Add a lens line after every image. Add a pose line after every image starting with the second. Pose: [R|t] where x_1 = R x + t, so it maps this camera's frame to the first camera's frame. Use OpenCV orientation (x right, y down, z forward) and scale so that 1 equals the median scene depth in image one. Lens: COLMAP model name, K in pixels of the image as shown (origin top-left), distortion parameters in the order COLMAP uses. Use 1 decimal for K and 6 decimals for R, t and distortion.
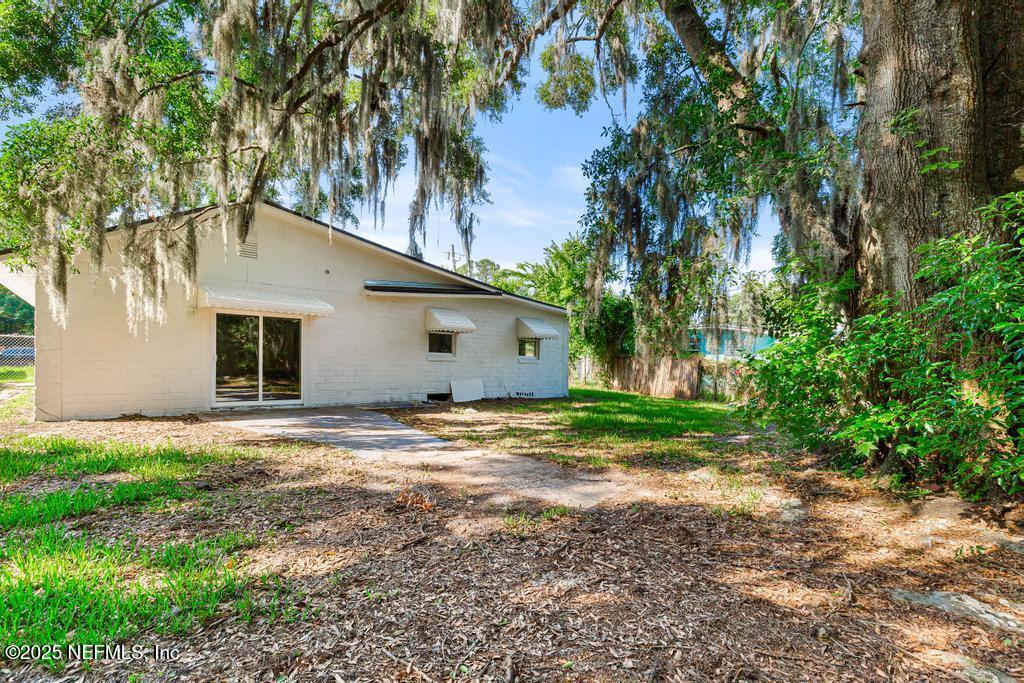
lens RADIAL K [[471.6, 0, 511.4], [0, 471.6, 369.0], [0, 0, 1]] dist [0.005613, -0.000784]
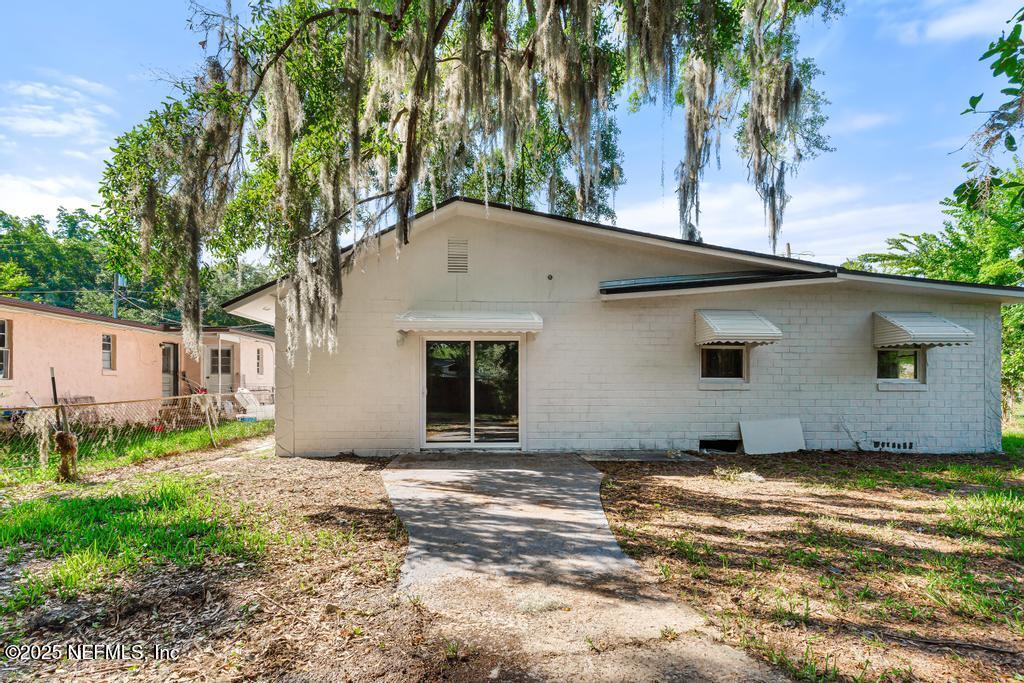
lens RADIAL K [[471.6, 0, 522.0], [0, 471.6, 395.4], [0, 0, 1]] dist [0.005613, -0.000784]
pose [[0.781121, -0.017847, -0.624124, 0.041301], [0.007798, 0.999792, -0.018829, 0.000747], [0.624331, 0.009840, 0.781098, 0.309841]]
